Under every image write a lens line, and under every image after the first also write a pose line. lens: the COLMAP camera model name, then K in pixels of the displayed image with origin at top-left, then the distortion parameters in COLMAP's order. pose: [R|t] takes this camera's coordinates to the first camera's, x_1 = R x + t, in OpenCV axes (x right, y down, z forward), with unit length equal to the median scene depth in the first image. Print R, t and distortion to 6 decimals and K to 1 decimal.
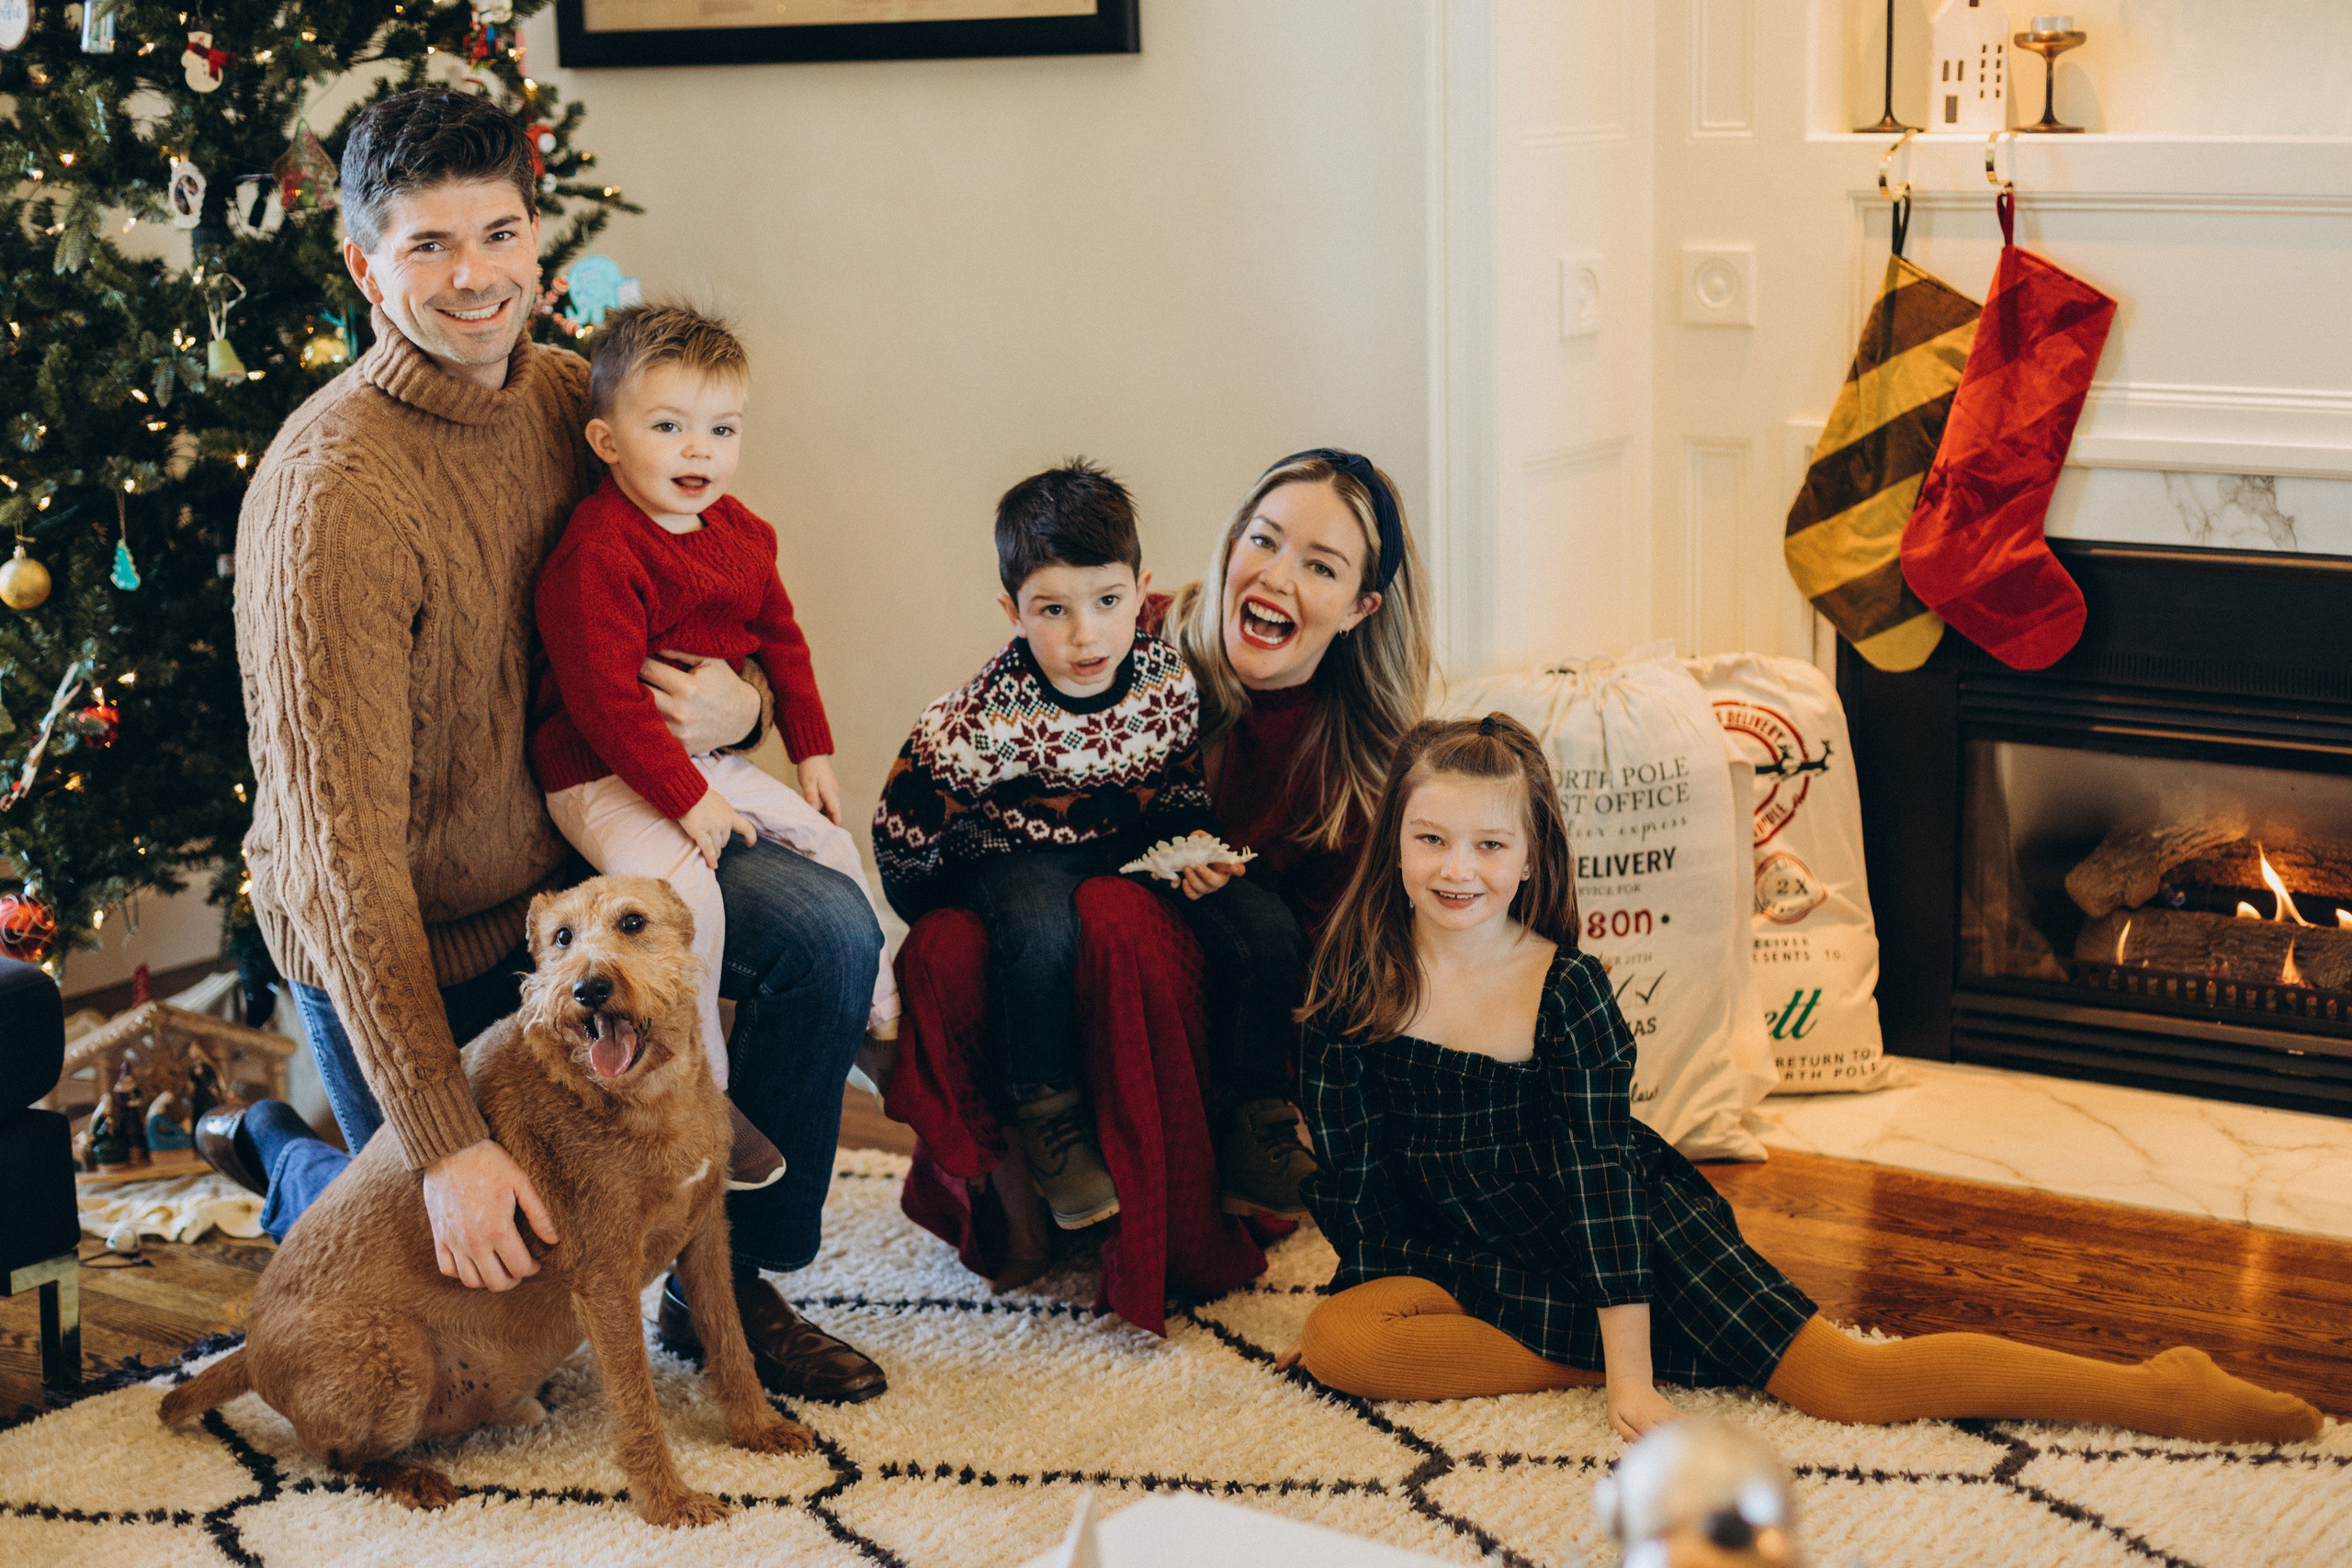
lens RADIAL K [[3660.8, 0, 1169.0], [0, 3660.8, 788.7], [0, 0, 1]] dist [-0.028482, 0.000000]
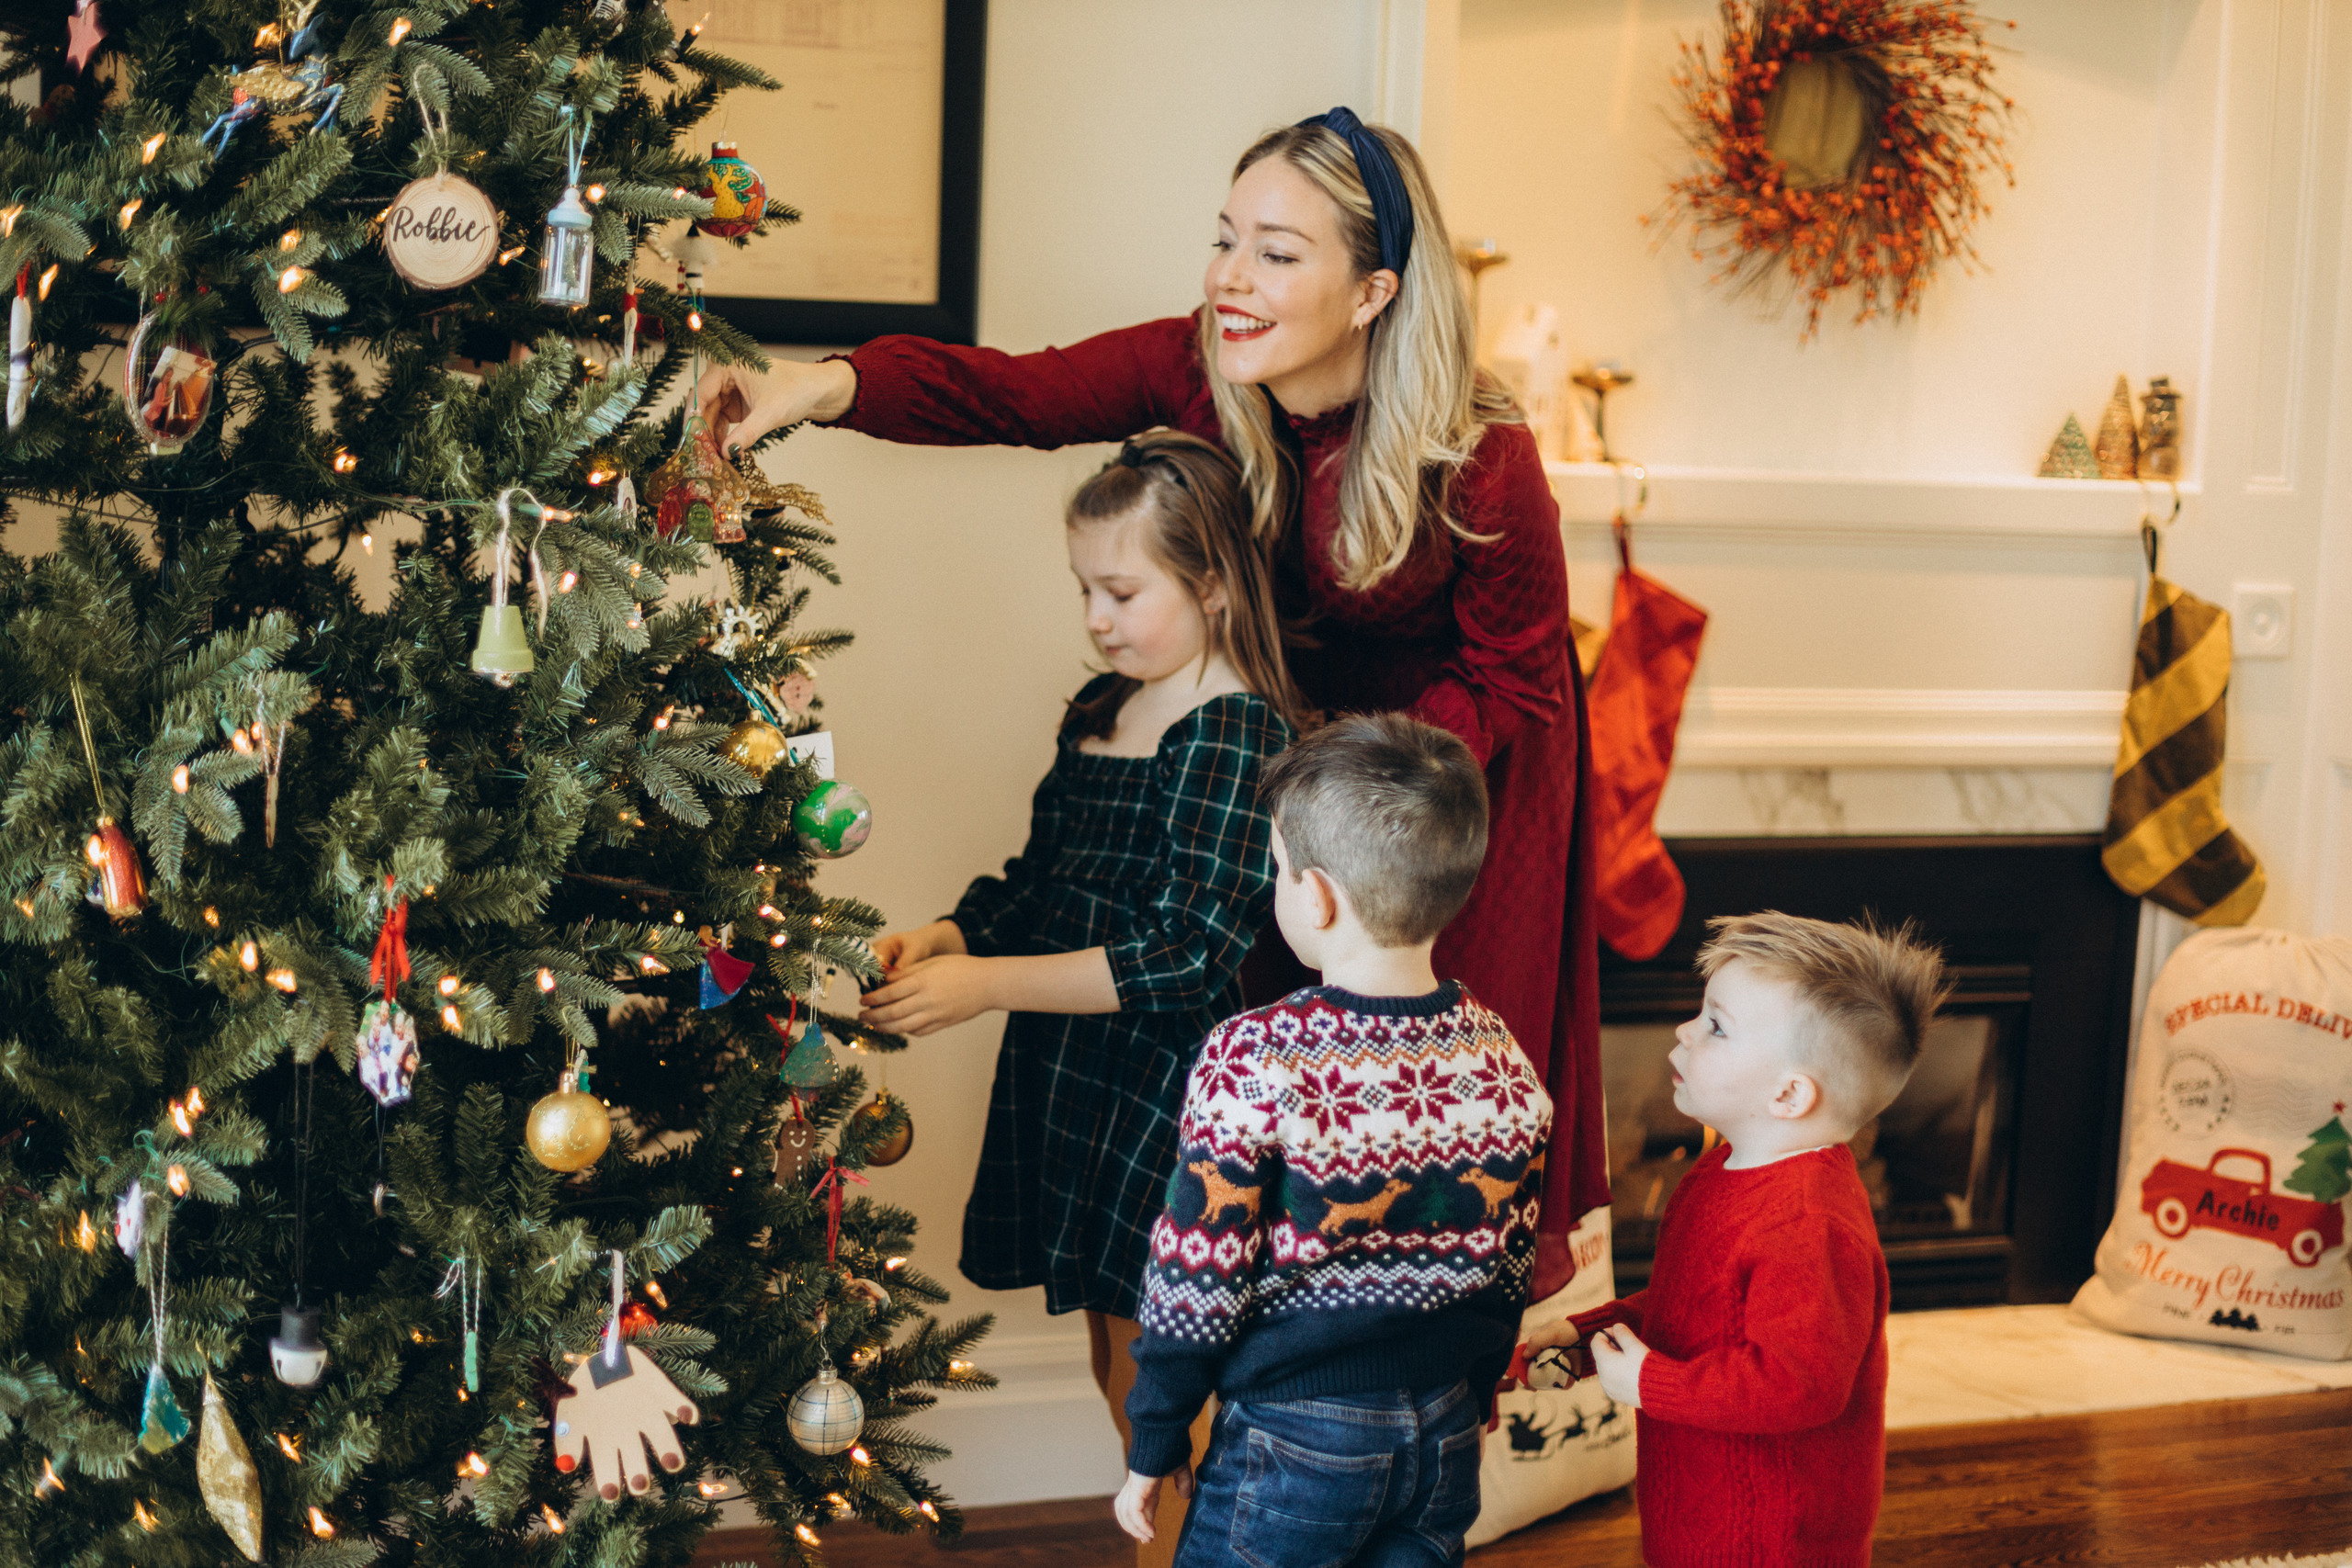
lens RADIAL K [[3460.1, 0, 1183.2], [0, 3460.1, 763.2], [0, 0, 1]] dist [0.011774, 0.000000]
pose [[0.584563, -0.039639, 0.810379, -0.662736], [0.108846, 0.993608, -0.029914, -0.074230], [-0.804014, 0.105693, 0.585141, 0.509227]]
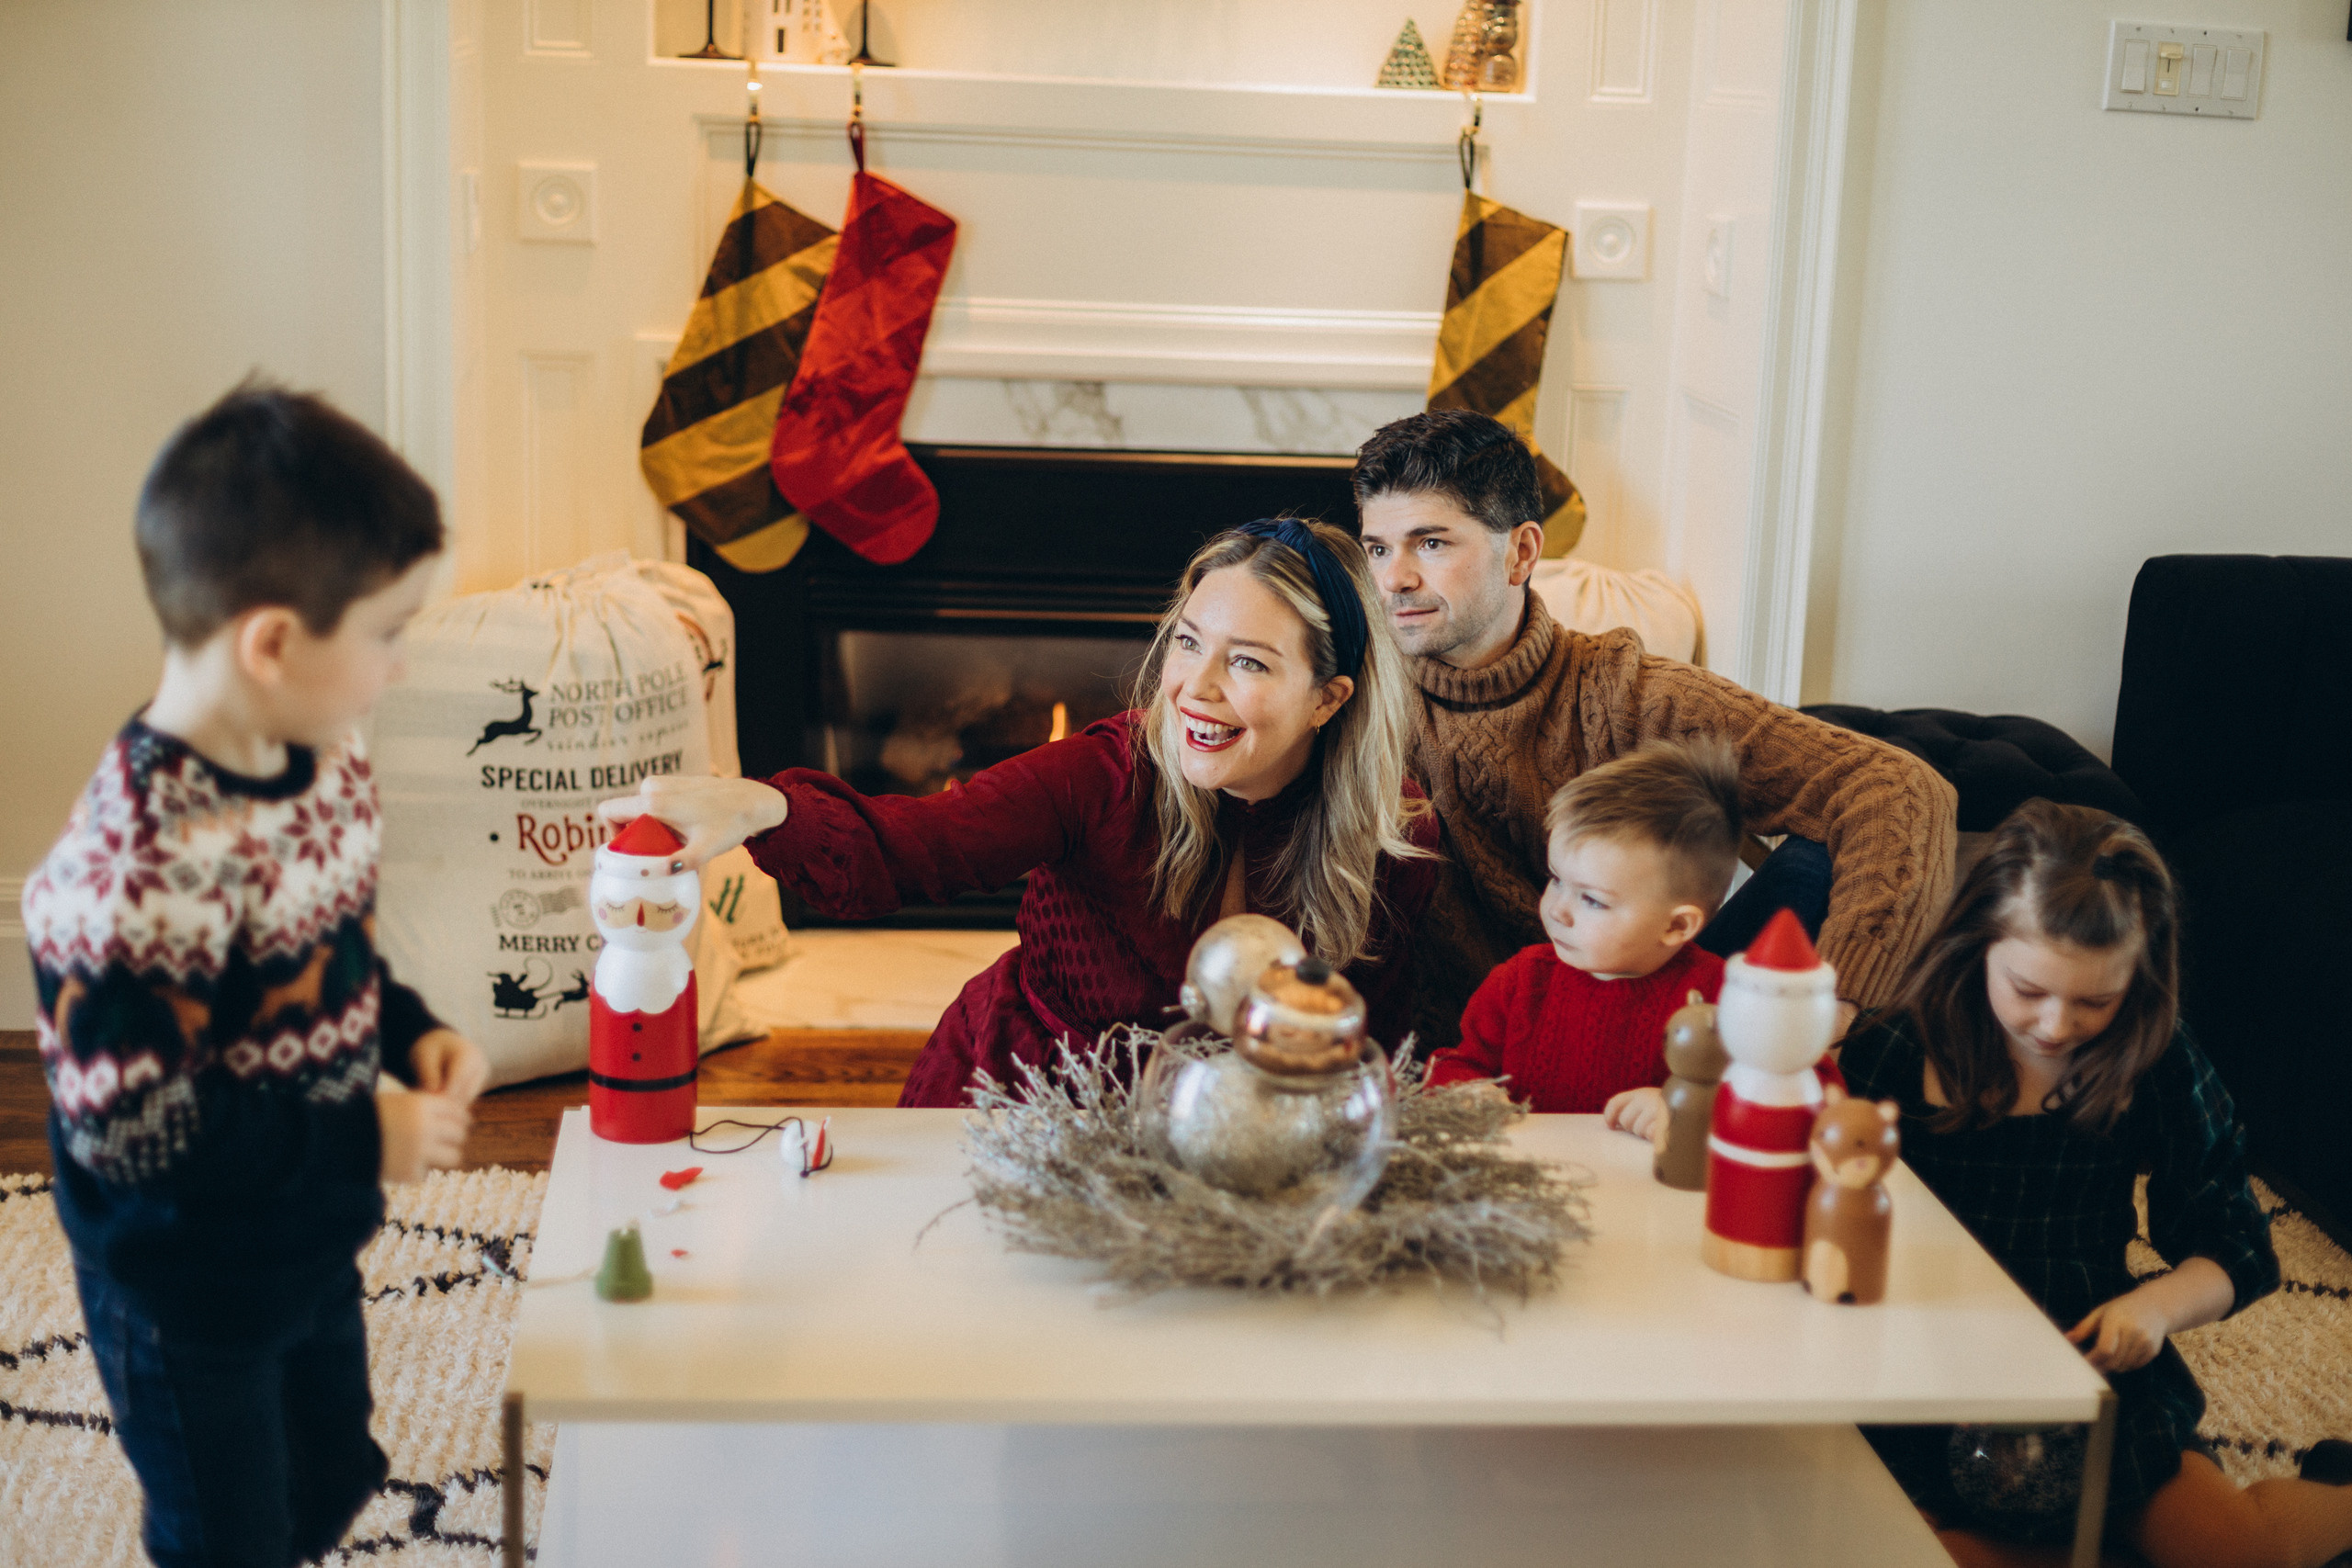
lens RADIAL K [[3460.1, 0, 1240.6], [0, 3460.1, 814.9], [0, 0, 1]] dist [0.011774, 0.000000]
pose [[0.778676, -0.091859, 0.620666, -0.331262], [0.067019, 0.995742, 0.063291, -0.016127], [-0.623837, -0.007687, 0.781517, 0.126462]]
